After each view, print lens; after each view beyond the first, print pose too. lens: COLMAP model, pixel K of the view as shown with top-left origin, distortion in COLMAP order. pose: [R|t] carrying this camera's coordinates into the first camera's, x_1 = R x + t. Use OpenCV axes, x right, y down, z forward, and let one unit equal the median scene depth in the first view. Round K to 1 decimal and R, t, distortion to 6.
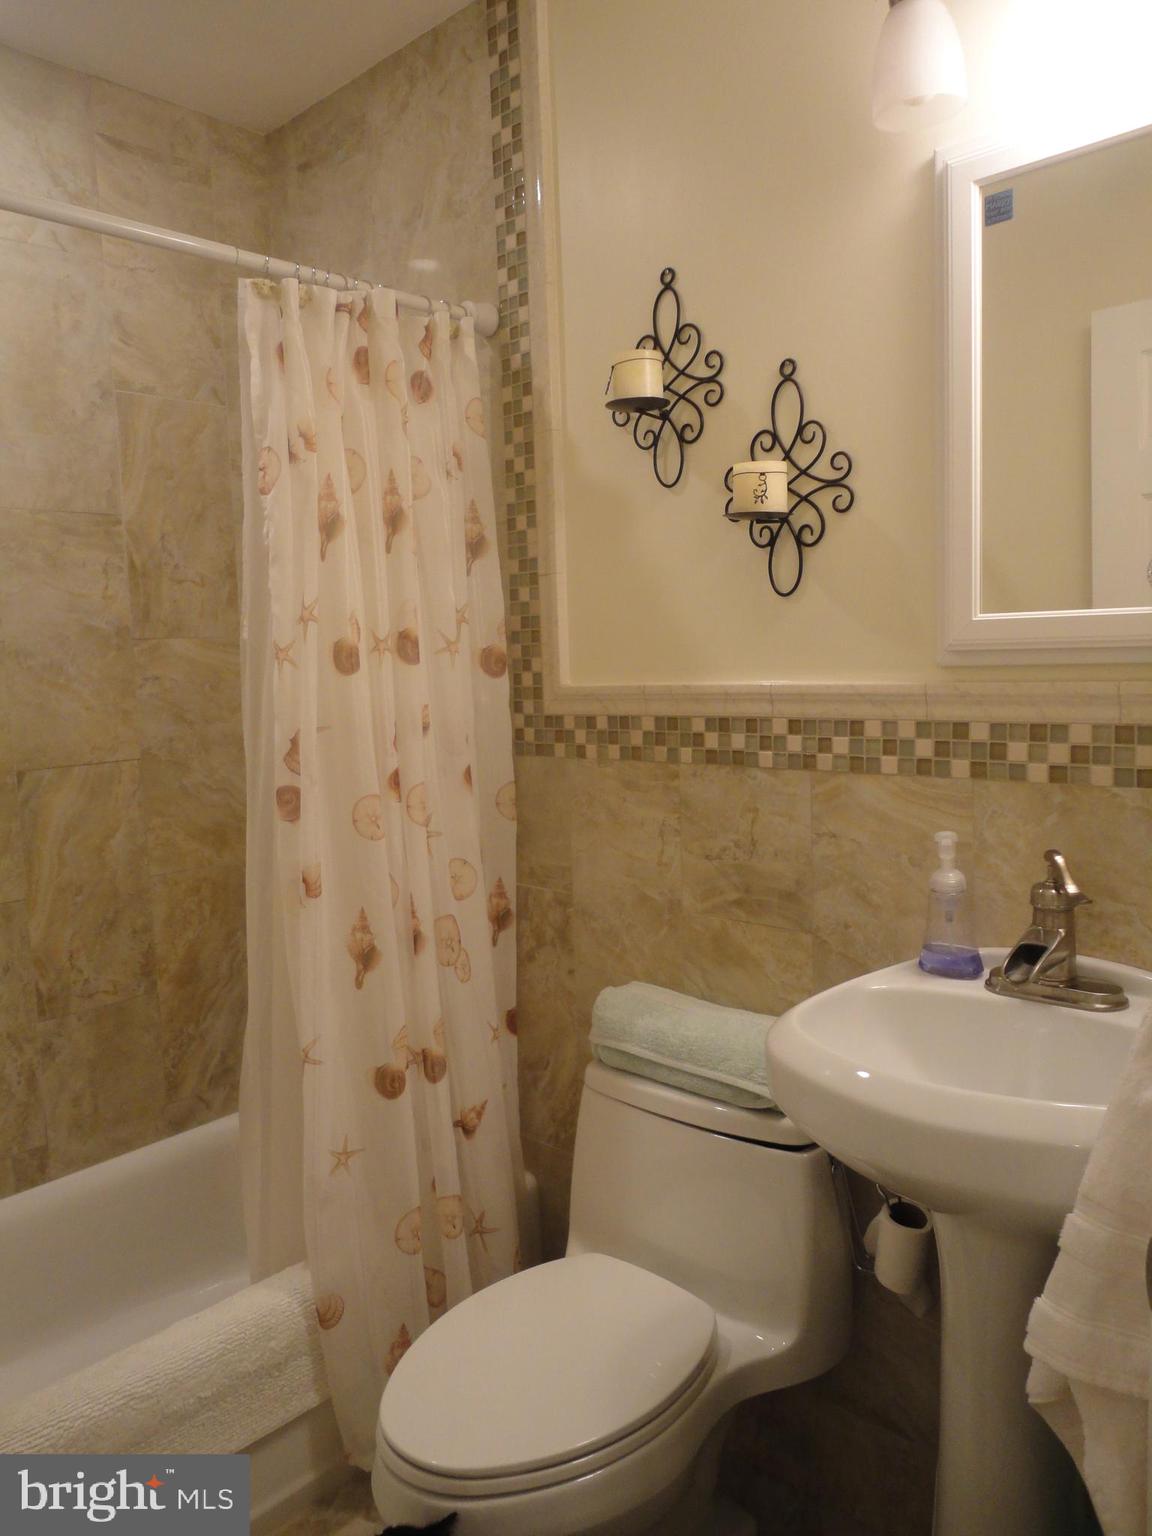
lens RADIAL K [[1107.1, 0, 578.0], [0, 1107.1, 769.9], [0, 0, 1]] dist [-0.011101, -0.001911]
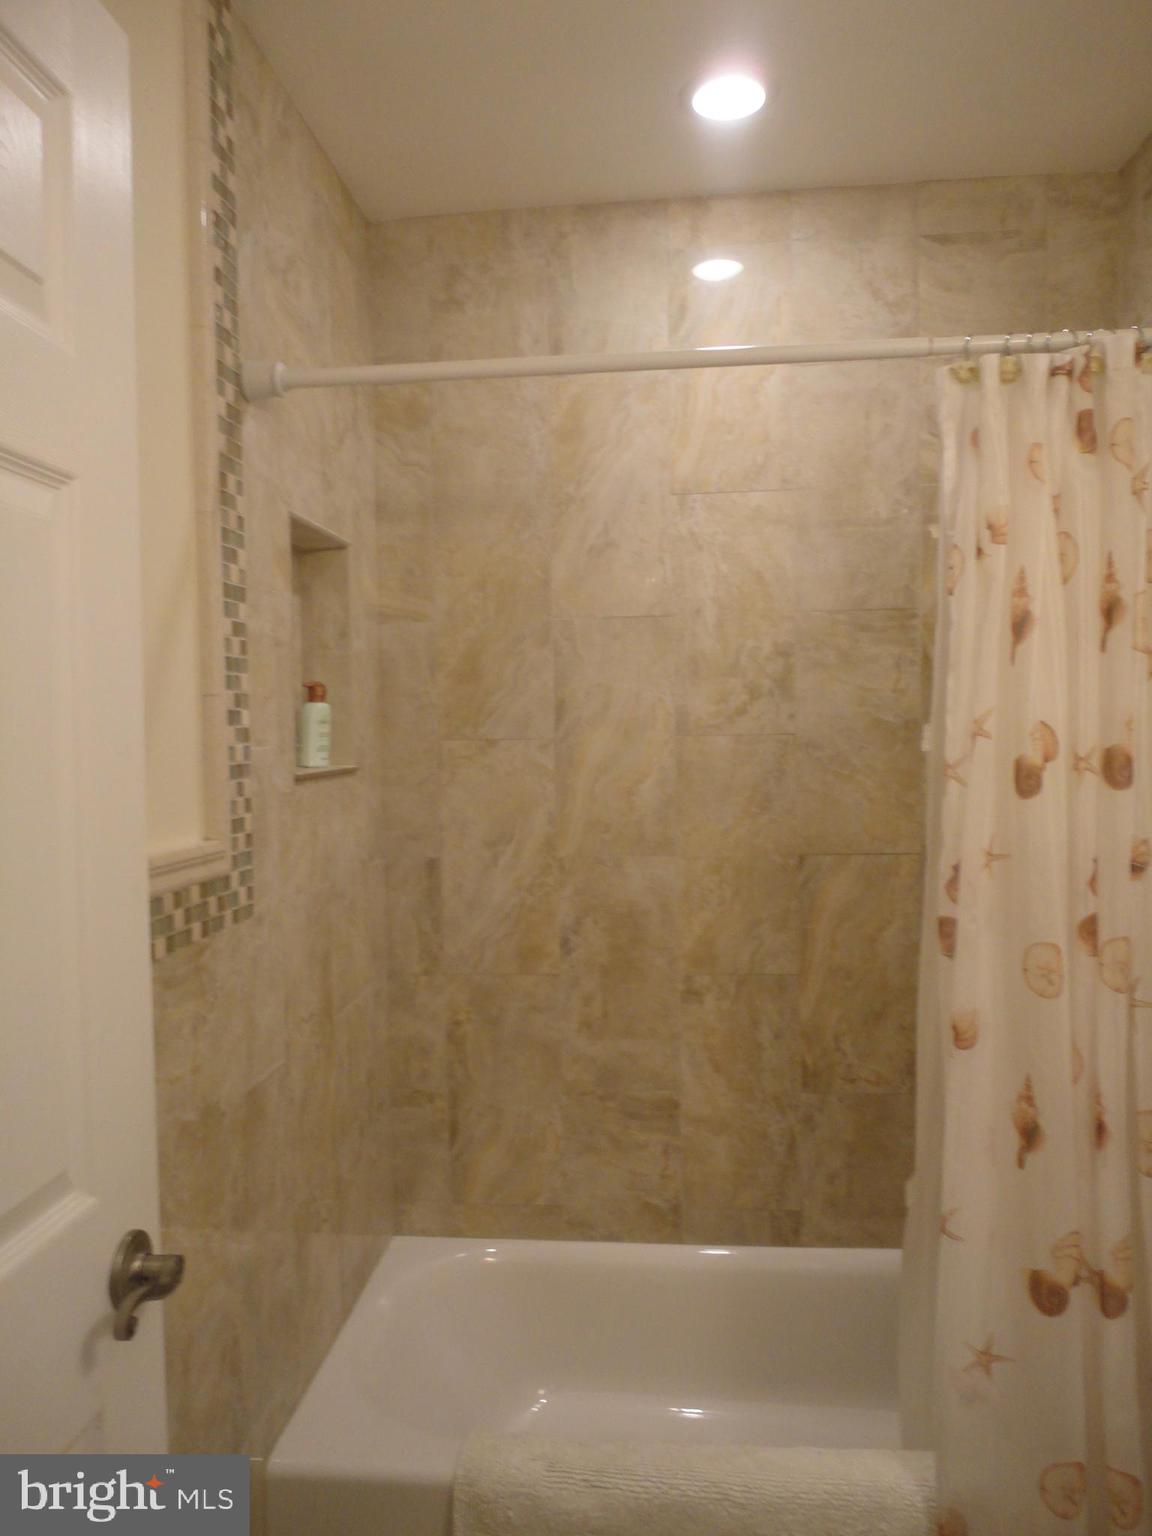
lens RADIAL K [[1107.1, 0, 576.2], [0, 1107.1, 764.4], [0, 0, 1]] dist [-0.011101, -0.001911]
pose [[0.611159, 0.053496, -0.789698, 0.199945], [-0.090294, 0.995912, -0.002415, -0.062686], [0.786341, 0.072781, 0.613491, 0.162554]]
